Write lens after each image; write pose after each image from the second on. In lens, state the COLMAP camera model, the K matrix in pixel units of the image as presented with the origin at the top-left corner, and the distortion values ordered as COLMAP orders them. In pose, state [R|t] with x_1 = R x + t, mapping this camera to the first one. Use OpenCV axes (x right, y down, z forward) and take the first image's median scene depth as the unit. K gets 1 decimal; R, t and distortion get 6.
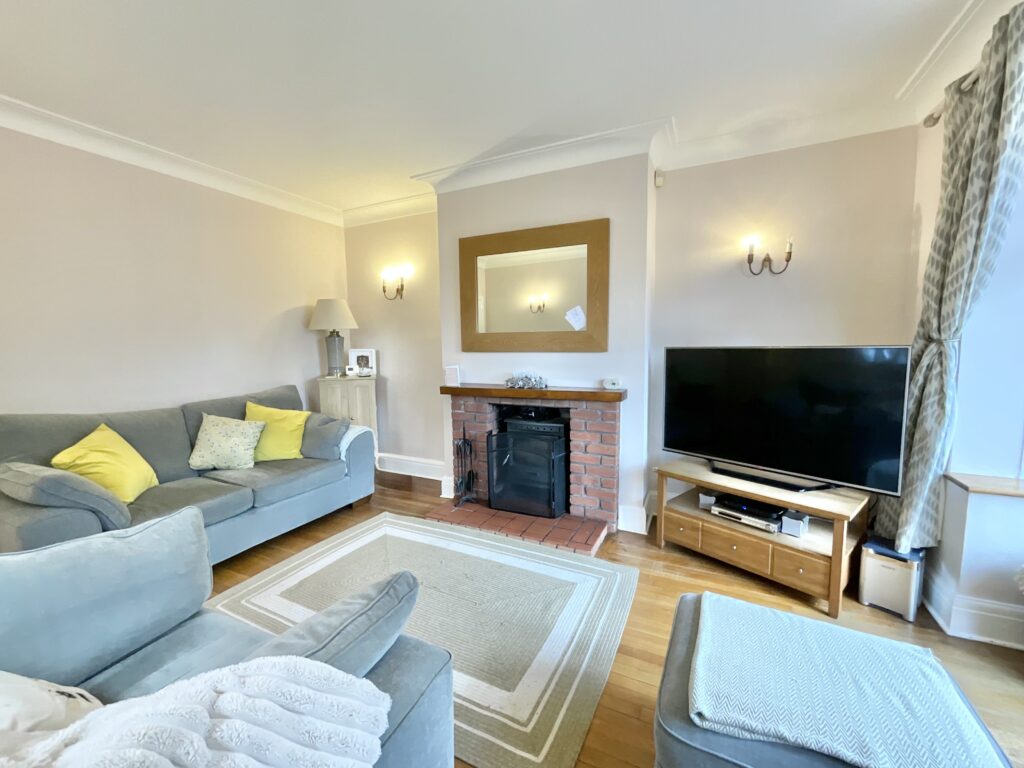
lens RADIAL K [[424.2, 0, 512.0], [0, 424.2, 384.0], [0, 0, 1]] dist [0.012159, -0.000206]
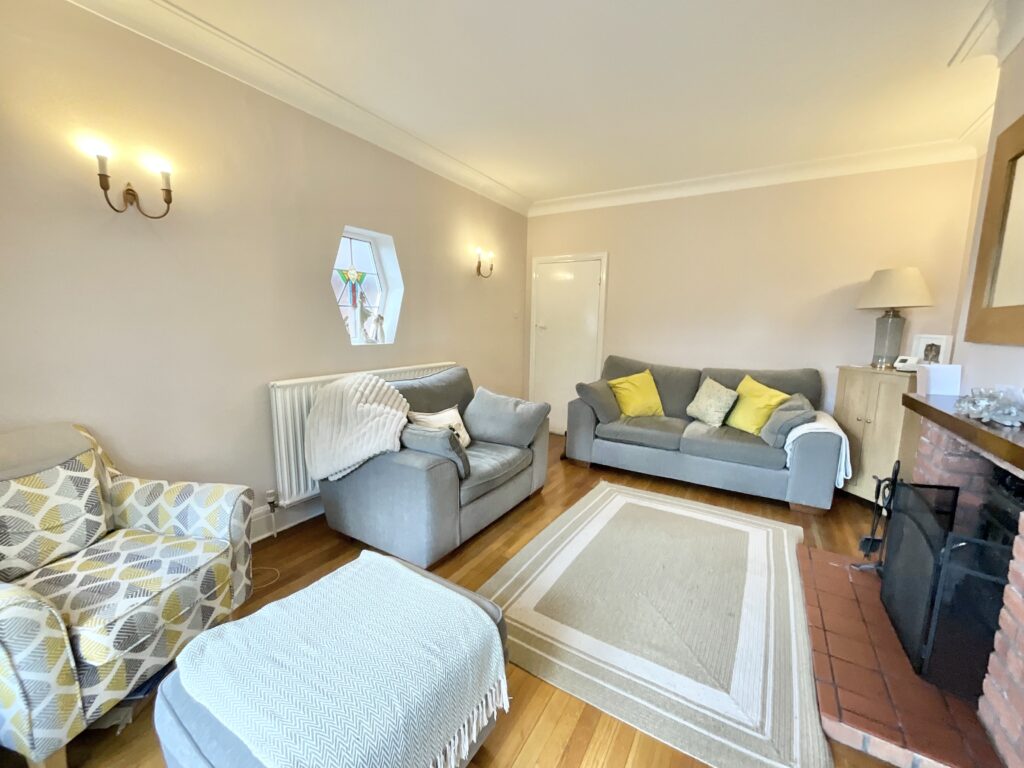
lens RADIAL K [[416.7, 0, 513.7], [0, 416.7, 384.2], [0, 0, 1]] dist [0.000746, 0.000217]
pose [[-0.089540, 0.154797, -0.983880, 0.569895], [-0.120886, 0.978856, 0.165008, -0.045051], [0.988620, 0.133713, -0.068934, 0.508760]]
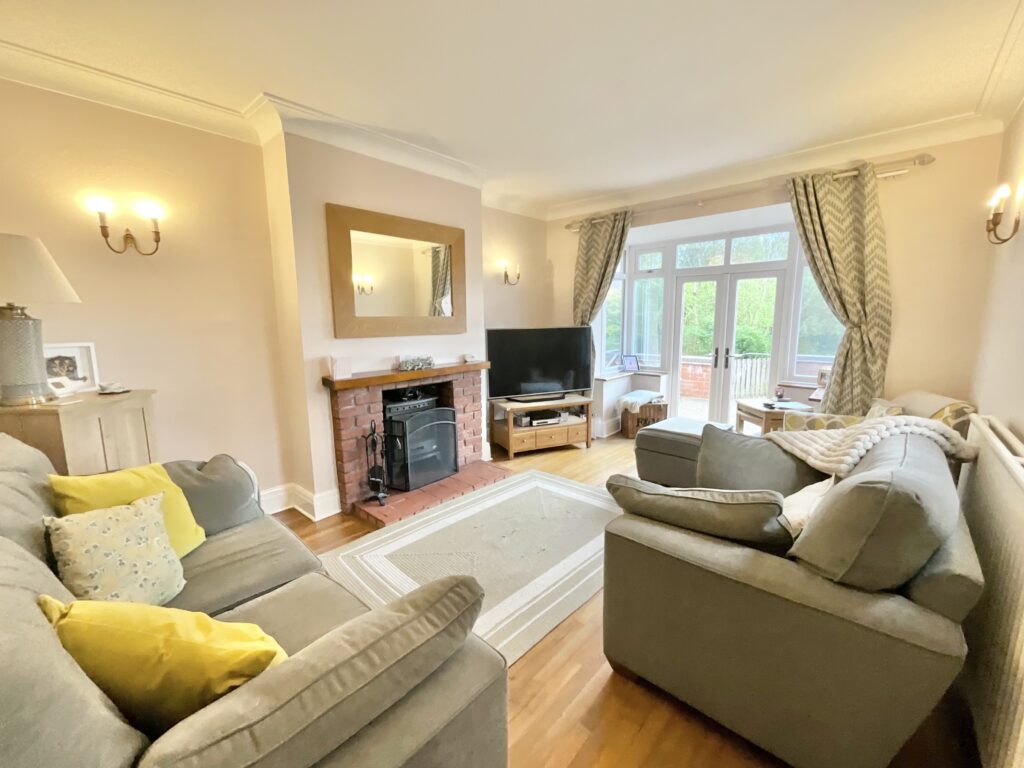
lens RADIAL K [[413.1, 0, 510.4], [0, 413.1, 386.0], [0, 0, 1]] dist [-0.001928, -0.000301]
pose [[0.288521, -0.141014, 0.947033, -0.930219], [0.104009, 0.987858, 0.115406, -0.046071], [-0.951808, 0.065203, 0.299684, 0.484999]]
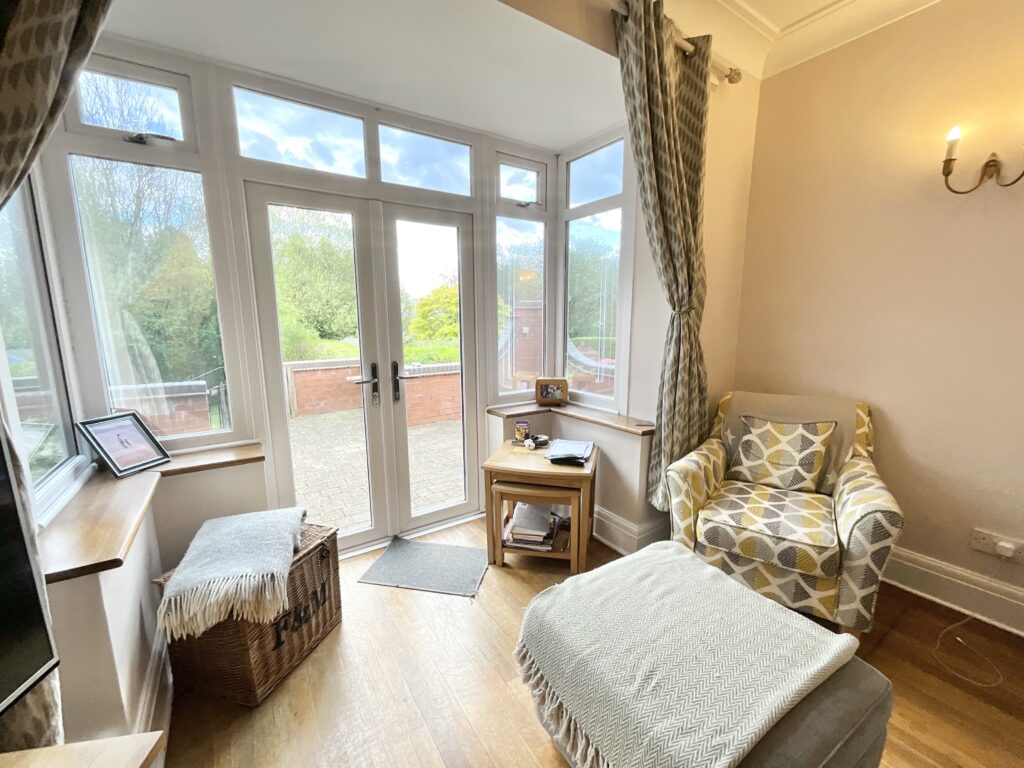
lens RADIAL K [[416.7, 0, 513.7], [0, 416.7, 384.2], [0, 0, 1]] dist [0.000746, 0.000217]
pose [[-0.861818, -0.062026, 0.503411, 0.218259], [0.069761, 0.968568, 0.238767, -0.048514], [-0.502397, 0.240892, -0.830402, 0.692821]]
